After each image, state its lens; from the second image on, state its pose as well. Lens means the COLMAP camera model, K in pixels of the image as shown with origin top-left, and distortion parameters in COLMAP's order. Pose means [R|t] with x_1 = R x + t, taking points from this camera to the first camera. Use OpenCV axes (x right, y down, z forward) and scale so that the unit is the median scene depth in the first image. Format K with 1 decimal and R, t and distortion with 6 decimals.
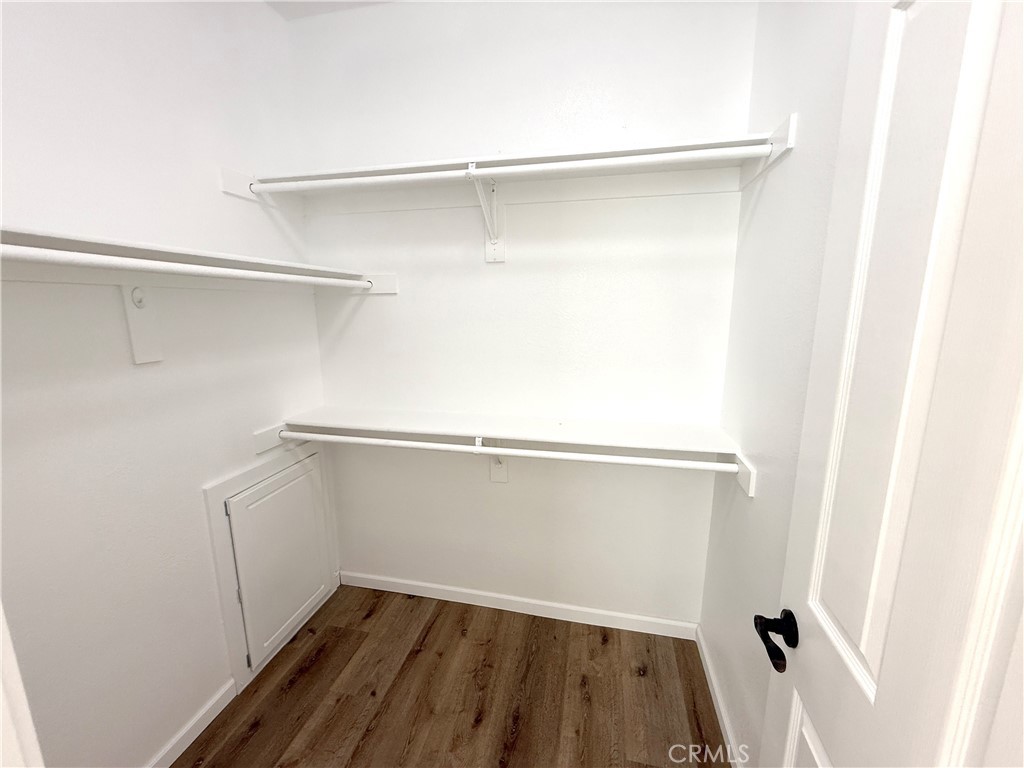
lens RADIAL K [[406.5, 0, 511.8], [0, 406.5, 383.9], [0, 0, 1]] dist [0.000145, 0.000054]
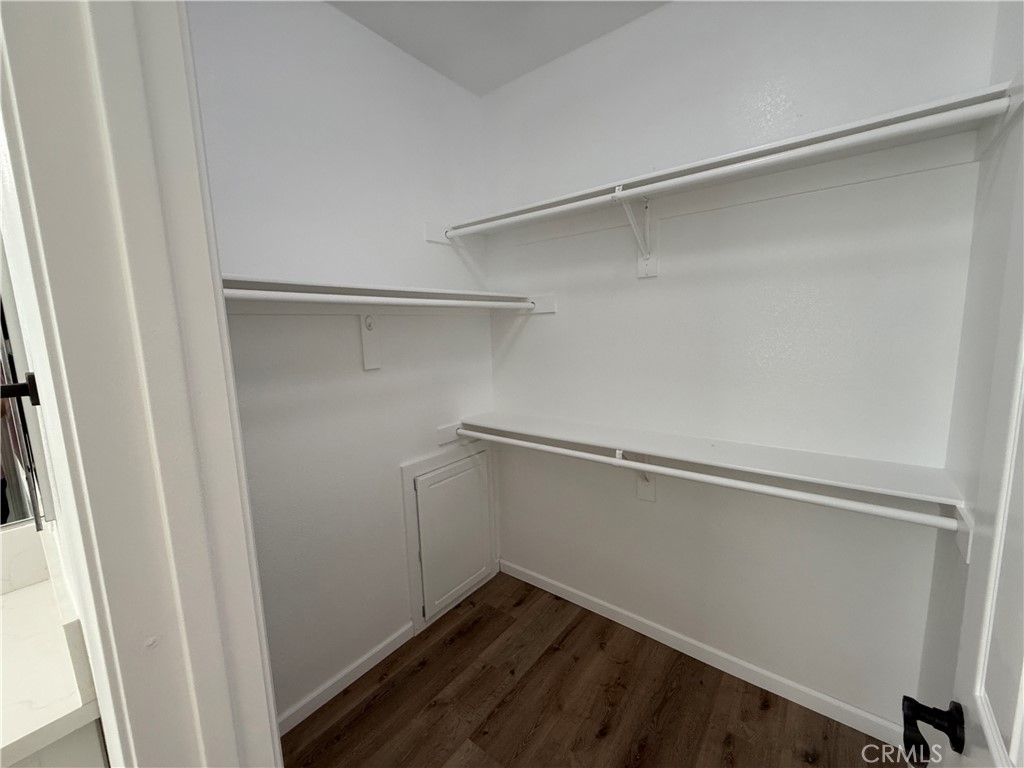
lens RADIAL K [[407.6, 0, 510.5], [0, 407.6, 384.5], [0, 0, 1]] dist [0.000065, -0.000008]
pose [[0.900368, 0.036431, -0.433602, 0.104011], [-0.053923, 0.998149, -0.028106, 0.010949], [0.431776, 0.048686, 0.900666, -0.038012]]
